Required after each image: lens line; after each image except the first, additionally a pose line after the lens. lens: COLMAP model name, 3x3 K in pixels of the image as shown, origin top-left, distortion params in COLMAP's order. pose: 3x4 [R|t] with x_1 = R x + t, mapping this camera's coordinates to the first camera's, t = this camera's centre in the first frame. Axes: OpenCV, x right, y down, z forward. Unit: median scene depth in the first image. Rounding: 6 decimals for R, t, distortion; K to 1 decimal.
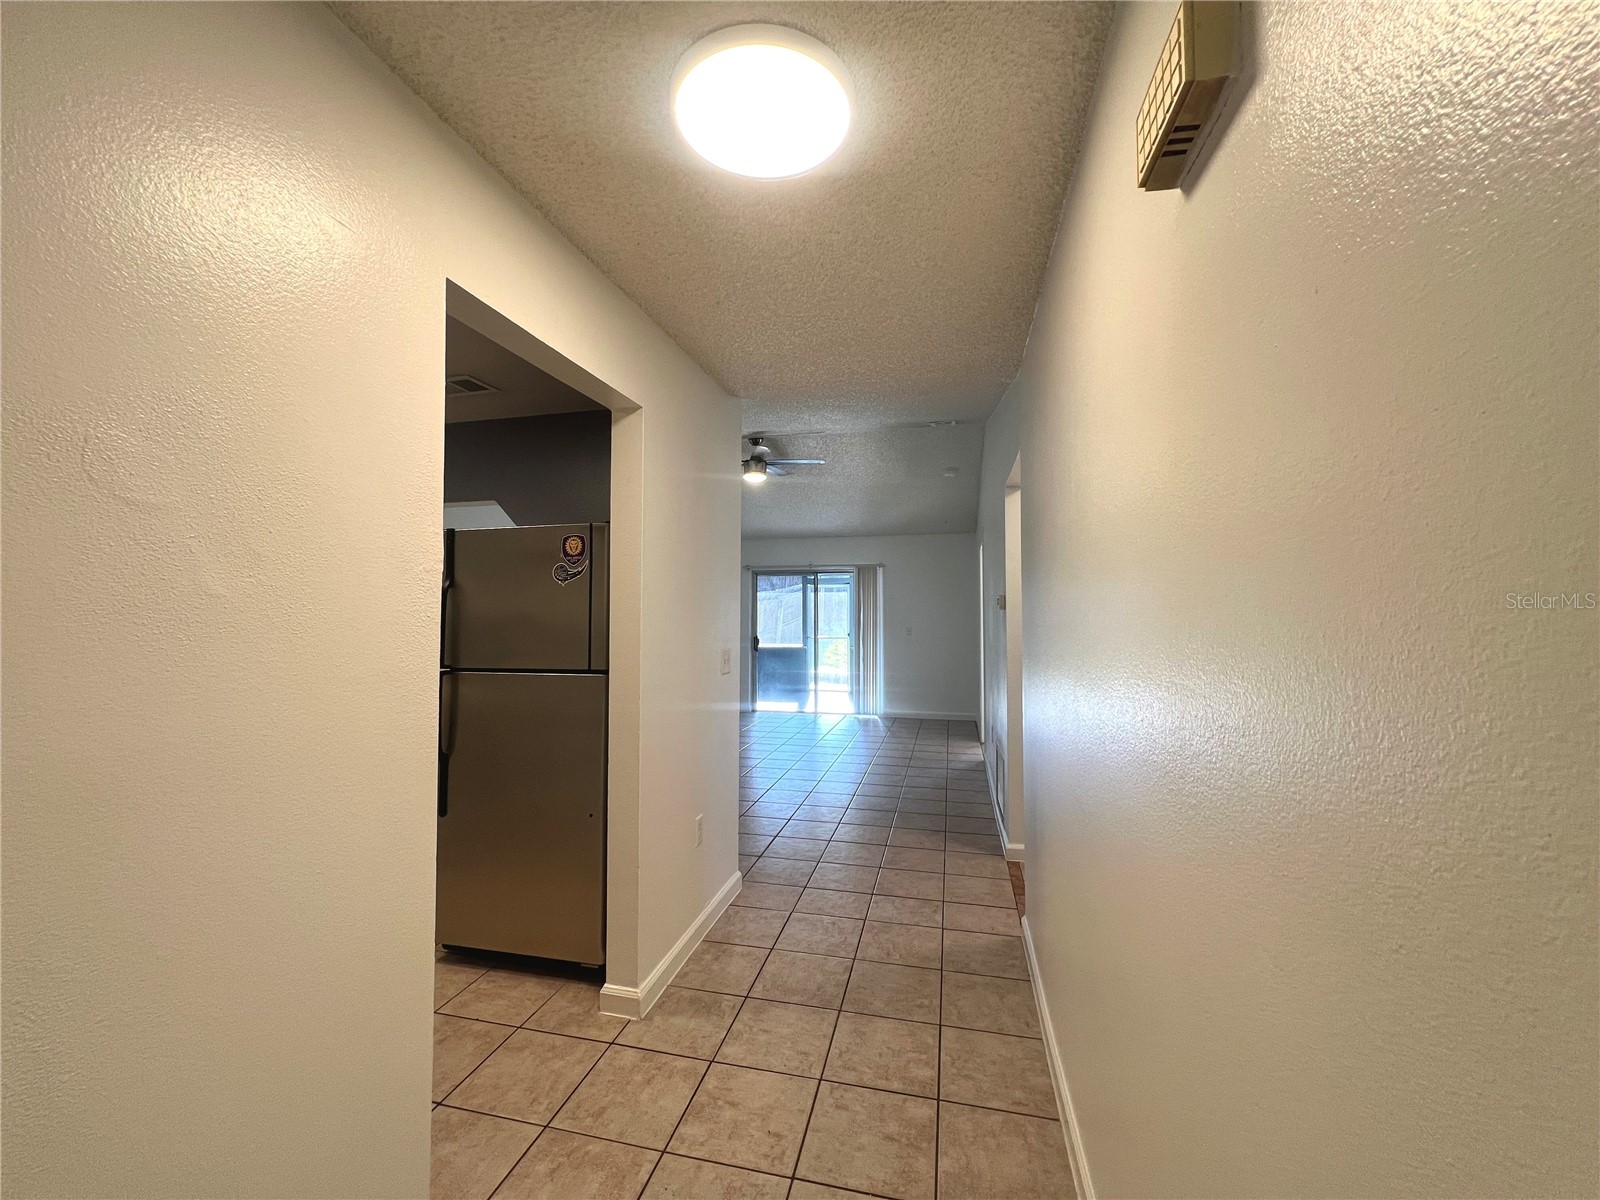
lens RADIAL K [[635.5, 0, 799.6], [0, 635.5, 594.2], [0, 0, 1]] dist [-0.000110, 0.000016]
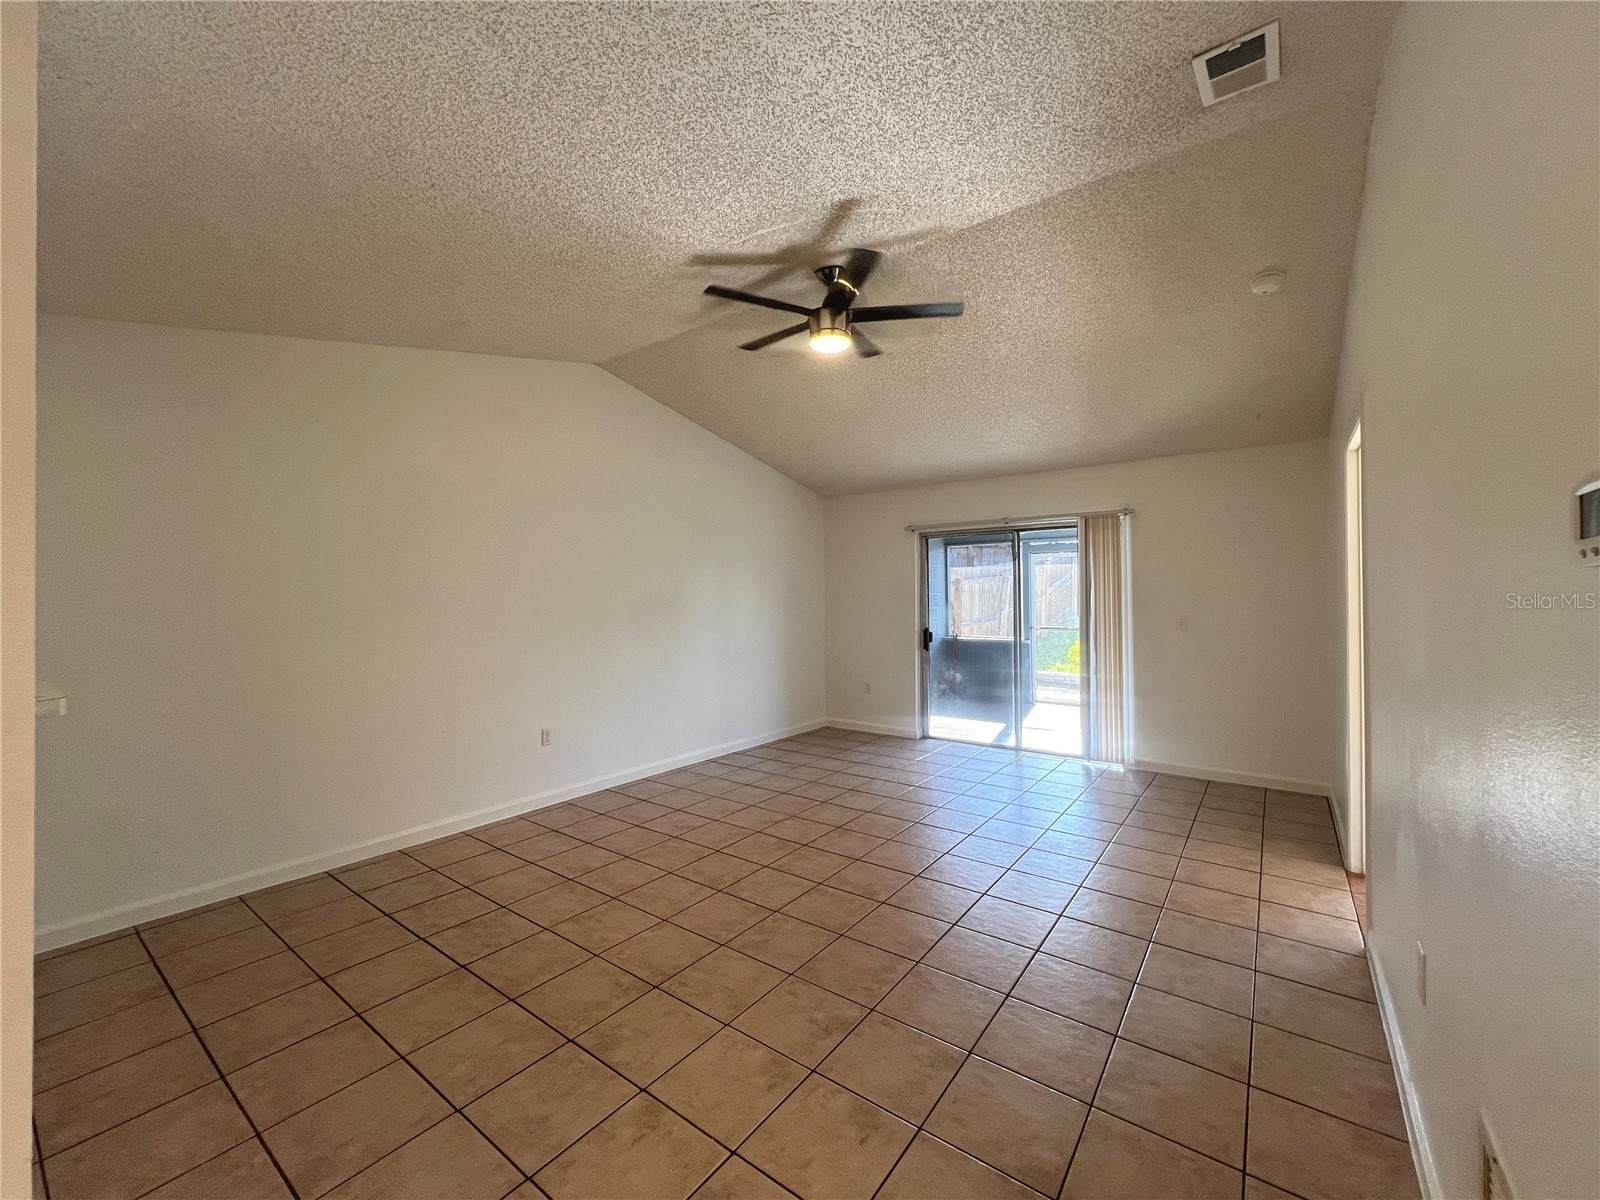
lens RADIAL K [[636.9, 0, 793.8], [0, 636.9, 594.9], [0, 0, 1]] dist [-0.015532, -0.000076]
pose [[0.914621, -0.006068, -0.404267, 0.081653], [0.019395, 0.999395, 0.028879, 0.007930], [0.403847, -0.034254, 0.914185, 0.336164]]
